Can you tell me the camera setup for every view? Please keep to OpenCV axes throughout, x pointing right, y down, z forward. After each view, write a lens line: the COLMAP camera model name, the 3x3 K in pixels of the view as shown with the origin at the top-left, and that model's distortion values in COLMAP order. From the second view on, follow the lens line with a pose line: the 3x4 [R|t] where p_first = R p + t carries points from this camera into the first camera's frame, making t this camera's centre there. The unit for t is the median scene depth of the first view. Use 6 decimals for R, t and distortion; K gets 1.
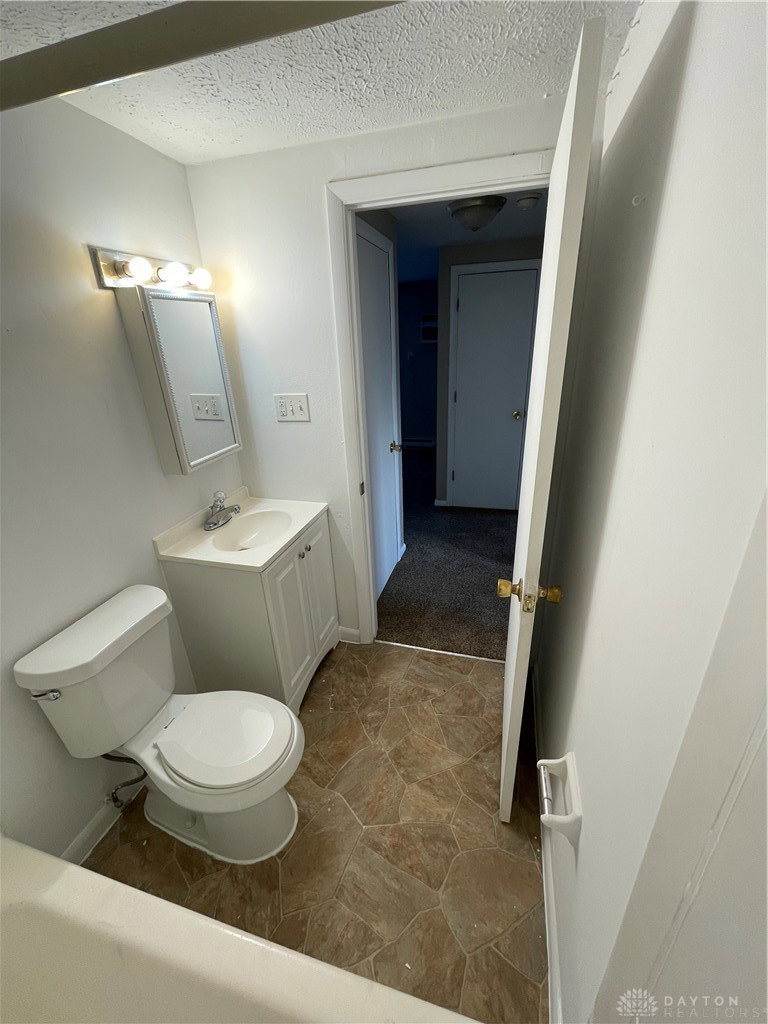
lens RADIAL K [[414.8, 0, 384.0], [0, 414.8, 512.0], [0, 0, 1]] dist [-0.000334, -0.000134]
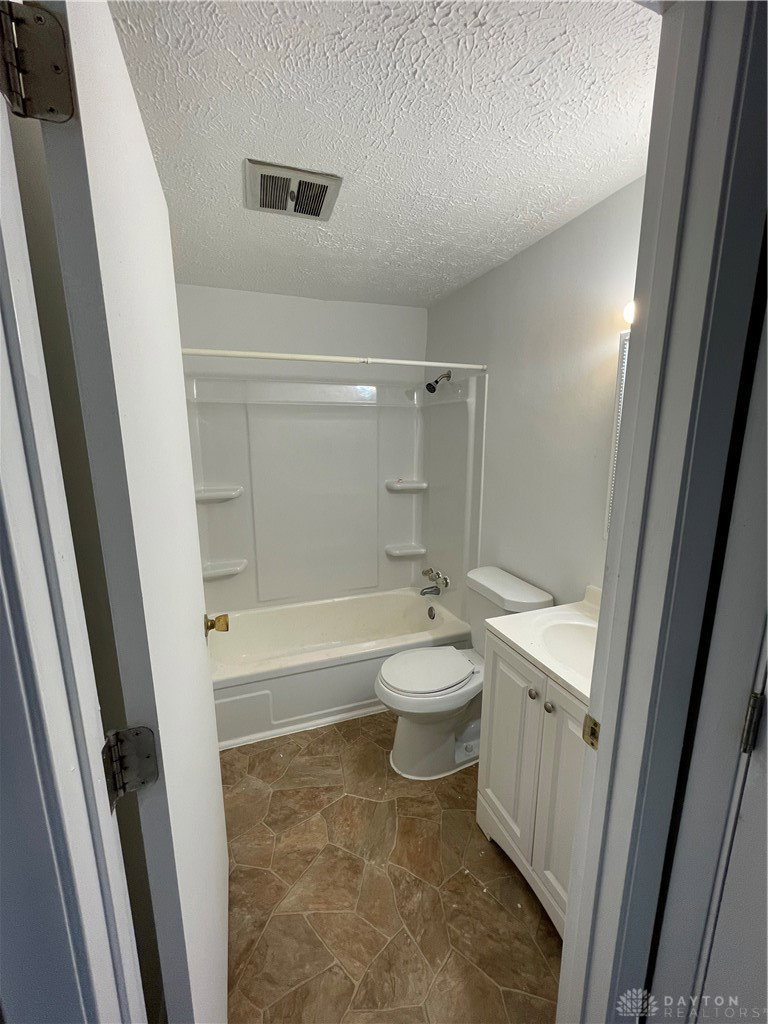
lens RADIAL K [[414.8, 0, 384.0], [0, 414.8, 512.0], [0, 0, 1]] dist [-0.000334, -0.000134]
pose [[-0.808574, 0.158950, -0.566519, 0.353744], [-0.192466, 0.838405, 0.509935, -0.469622], [0.556026, 0.521355, -0.647320, 1.227372]]
